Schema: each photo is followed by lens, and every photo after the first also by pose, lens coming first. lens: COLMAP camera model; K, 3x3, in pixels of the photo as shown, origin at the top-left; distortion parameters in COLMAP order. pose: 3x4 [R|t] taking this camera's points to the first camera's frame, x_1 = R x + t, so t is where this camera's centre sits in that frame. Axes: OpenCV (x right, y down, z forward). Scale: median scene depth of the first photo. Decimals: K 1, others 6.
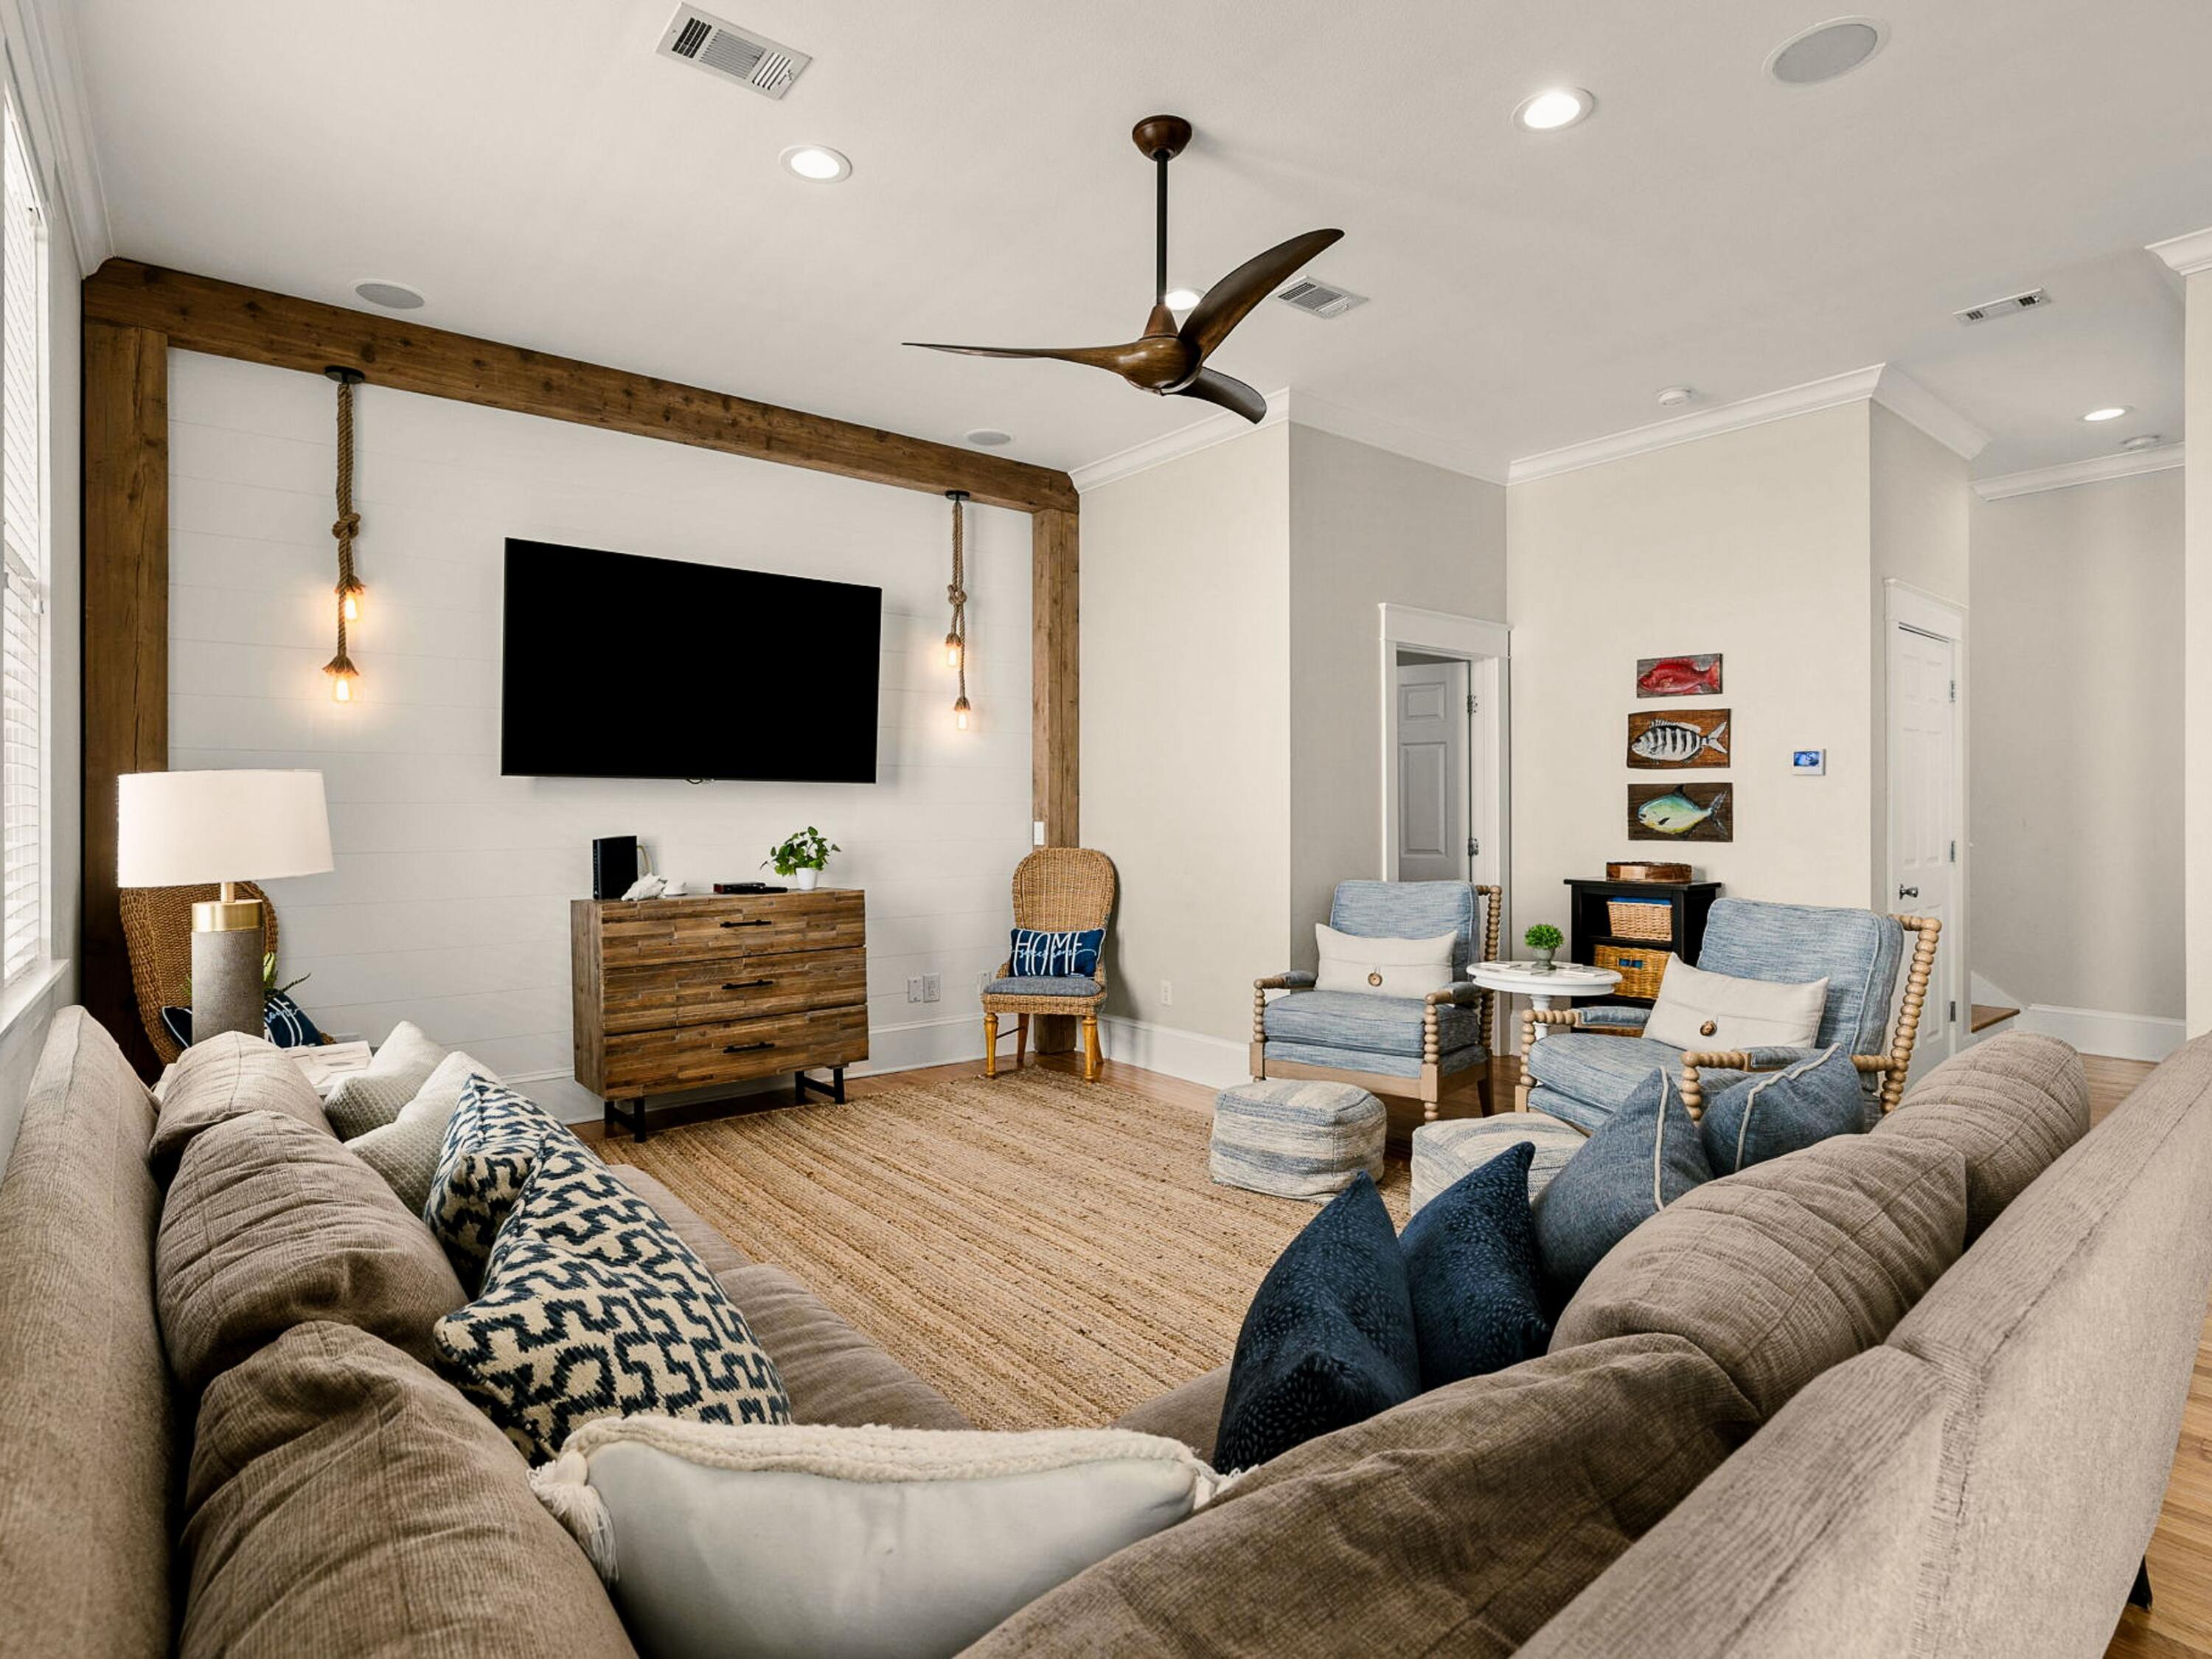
lens RADIAL K [[1127.0, 0, 1104.0], [0, 1127.0, 824.6], [0, 0, 1]] dist [-0.003793, -0.000234]
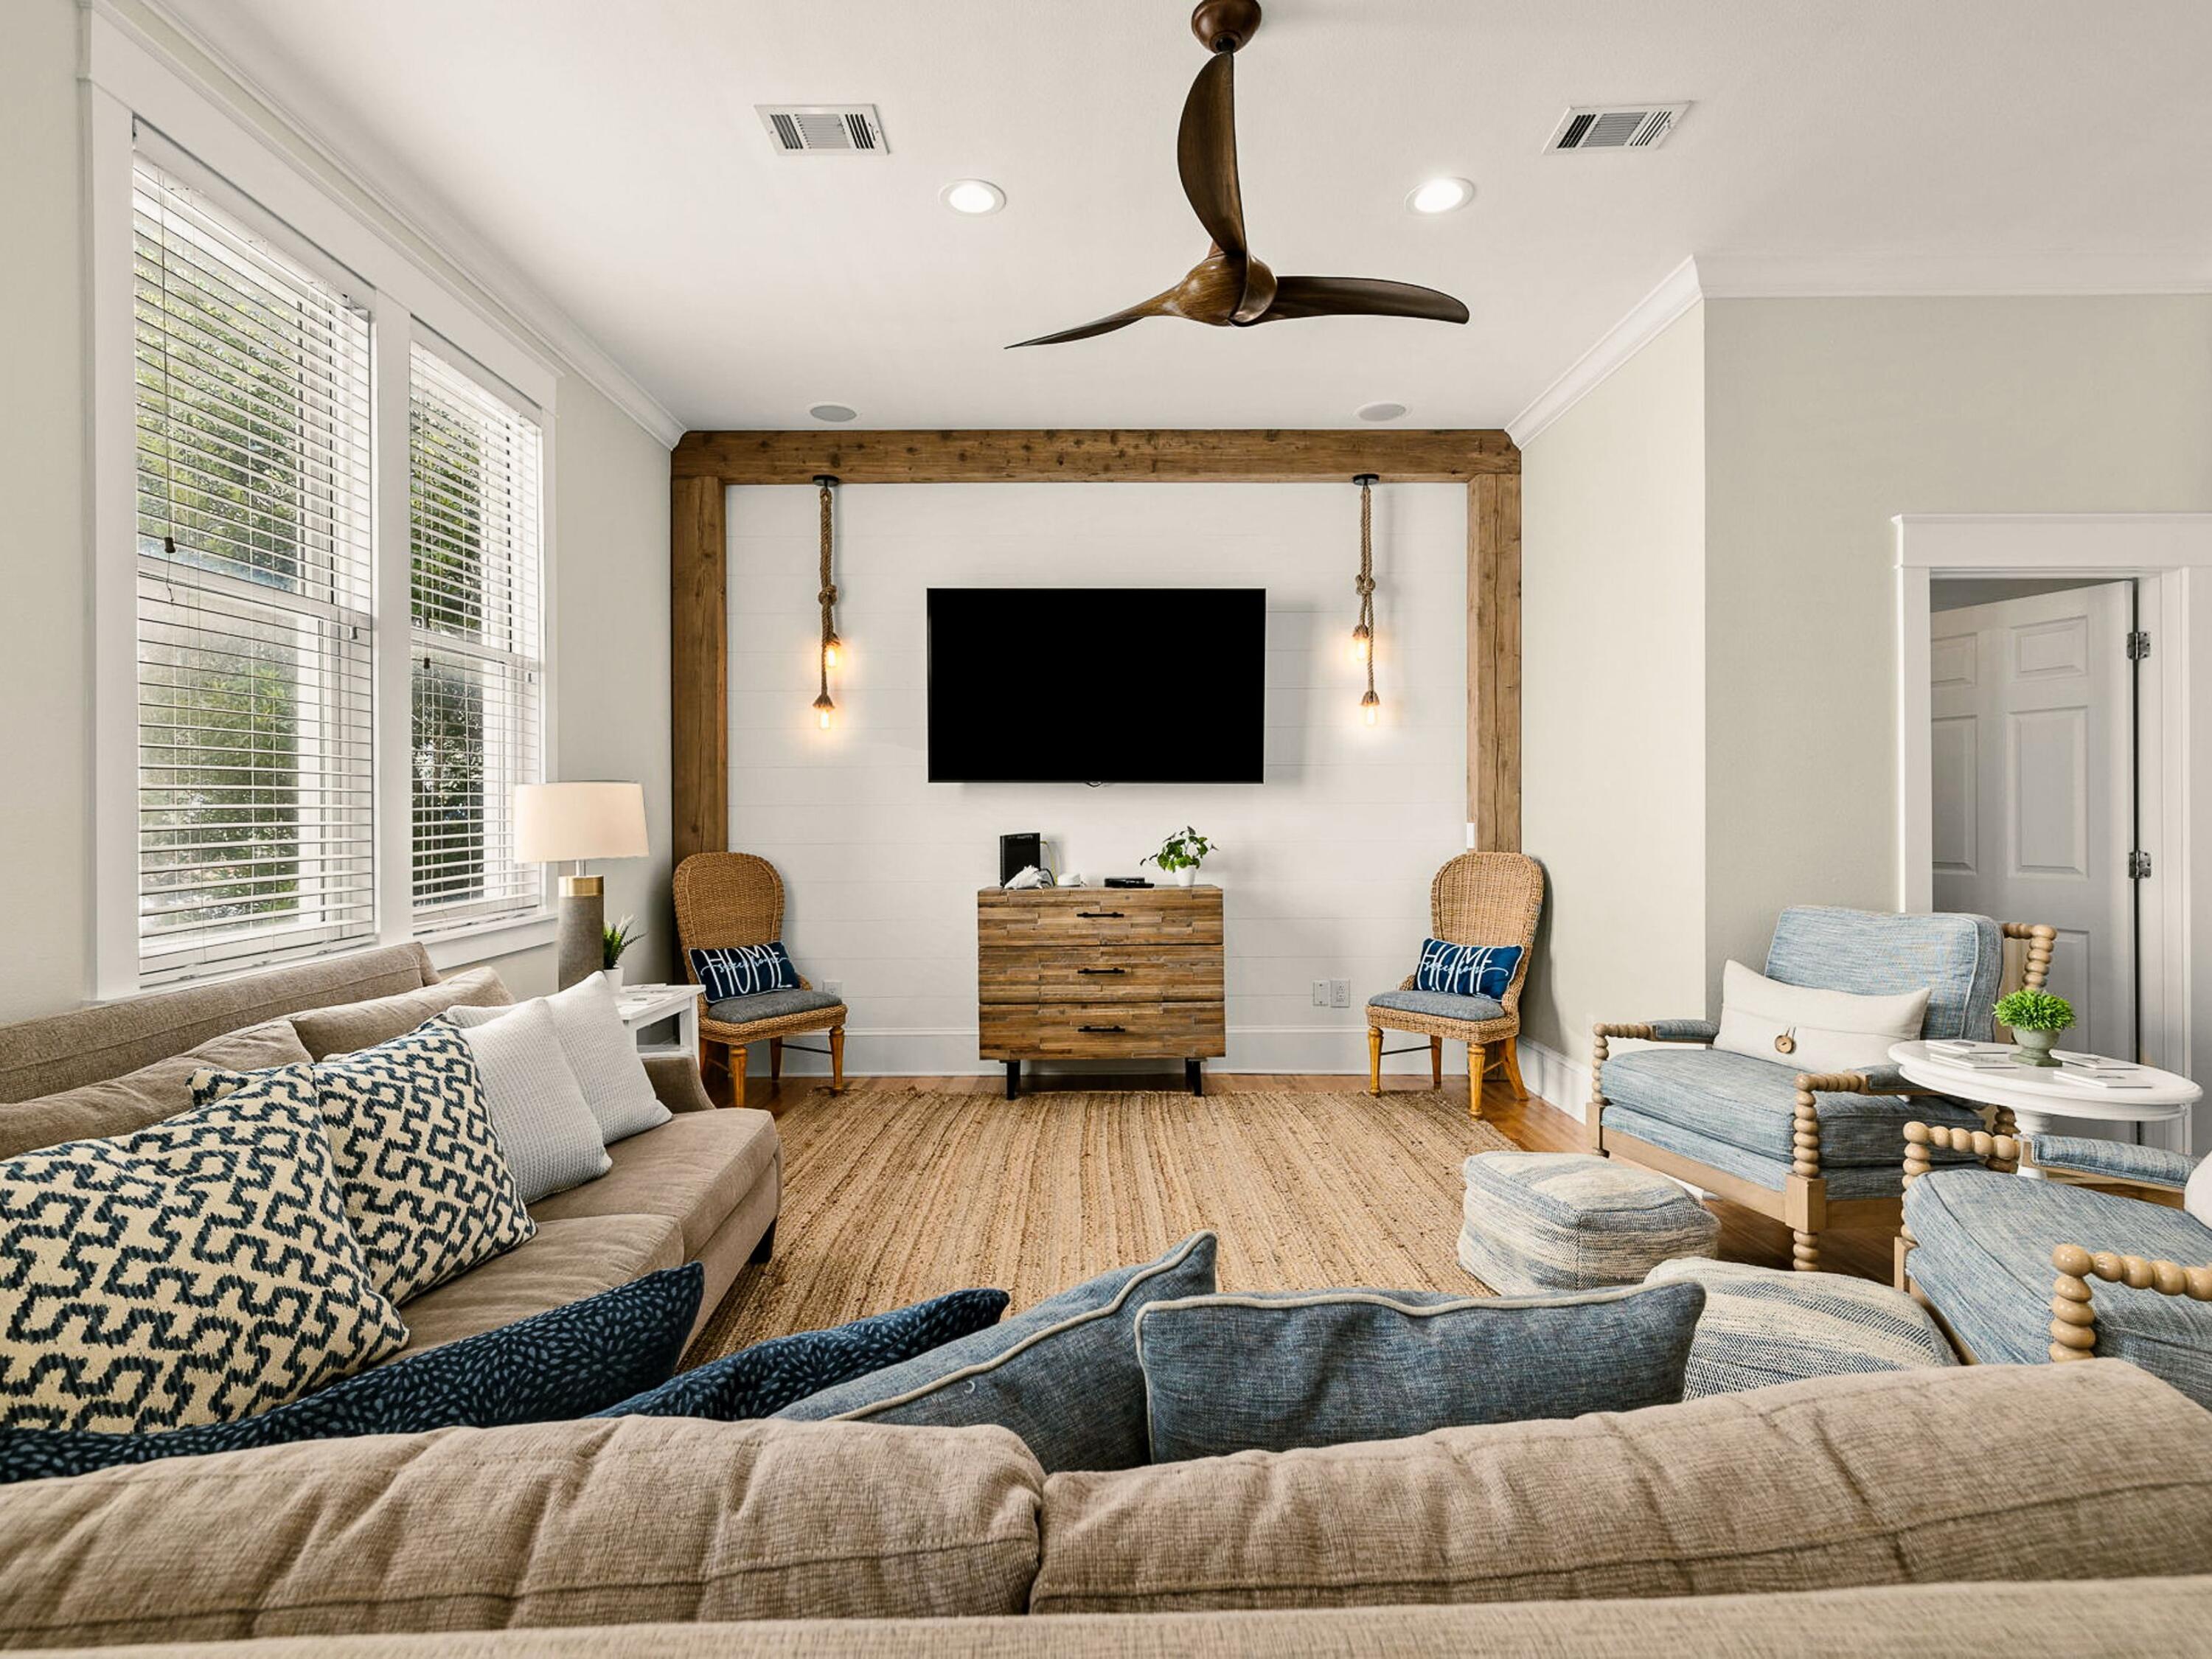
lens RADIAL K [[1052.3, 0, 1106.0], [0, 1052.3, 829.5], [0, 0, 1]] dist [0.001956, 0.000594]
pose [[0.788608, 0.008829, -0.614833, 0.296576], [-0.005612, 0.999959, 0.007161, -0.001732], [0.614871, -0.002197, 0.788625, 0.195358]]
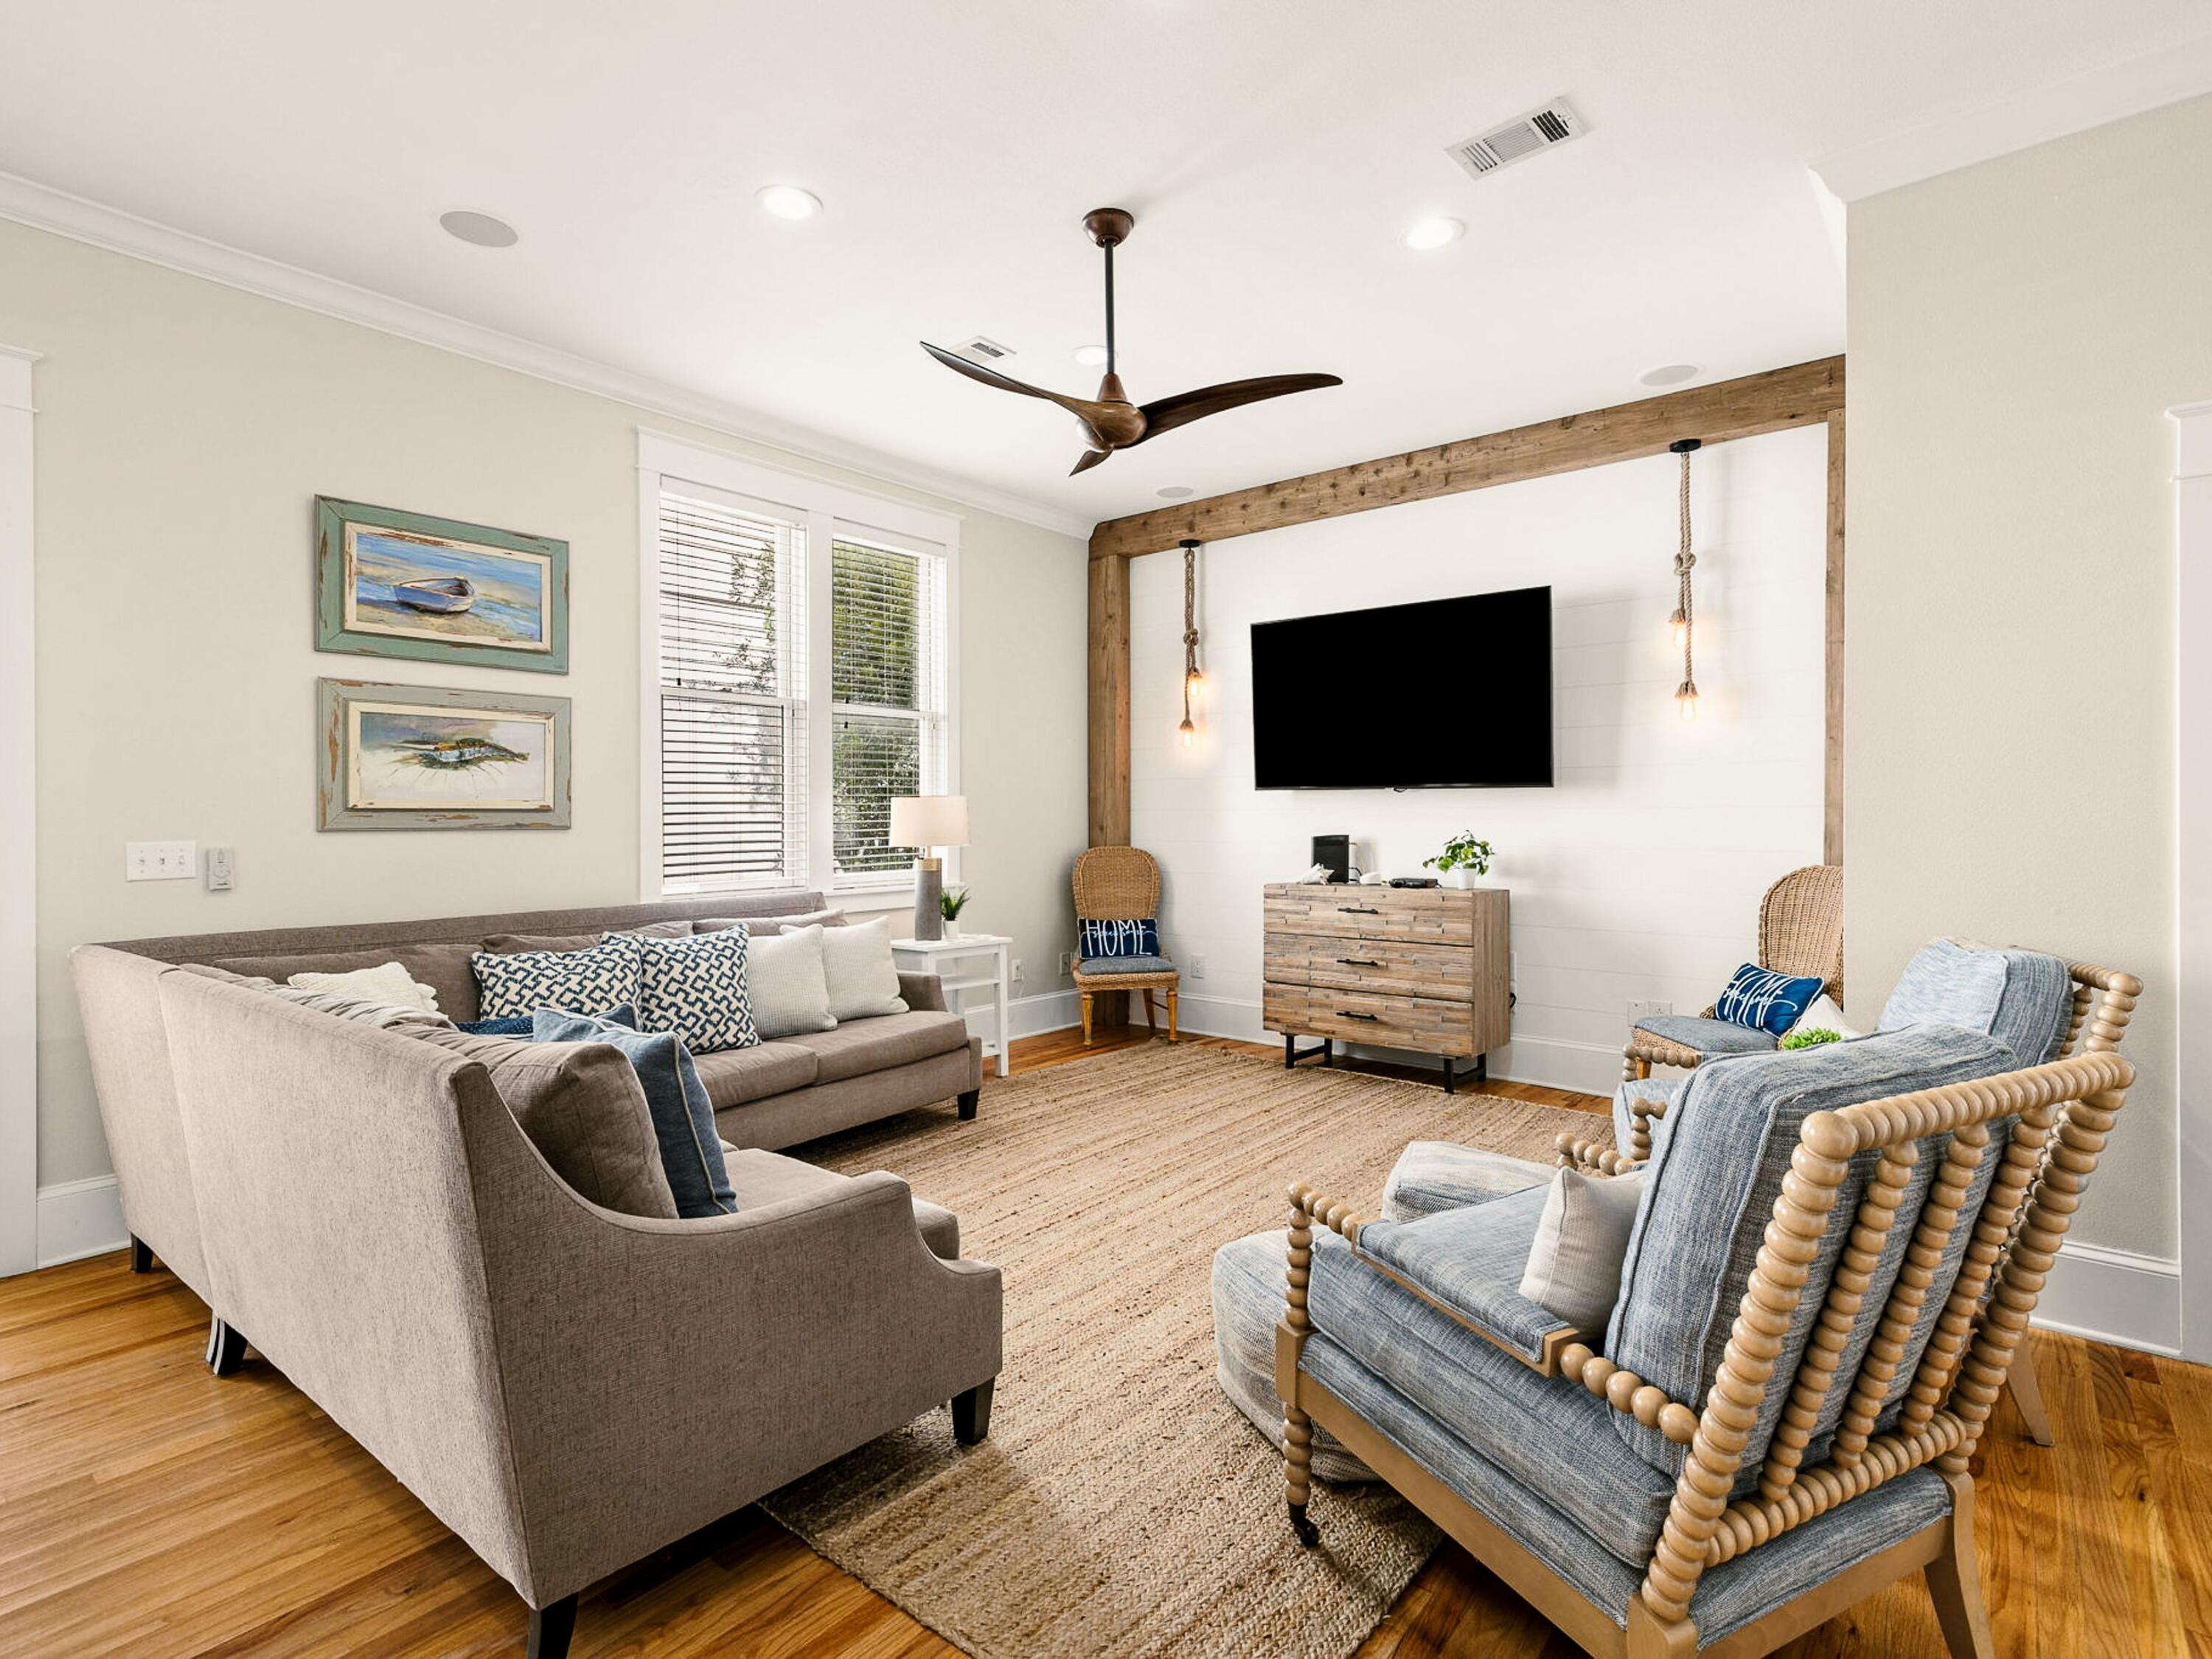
lens RADIAL K [[1096.1, 0, 1112.1], [0, 1096.1, 835.8], [0, 0, 1]] dist [0.011463, 0.000204]
pose [[0.210573, 0.019827, -0.977377, 0.720807], [-0.011916, 0.999772, 0.017715, -0.007758], [0.977506, 0.007916, 0.210761, 0.484174]]
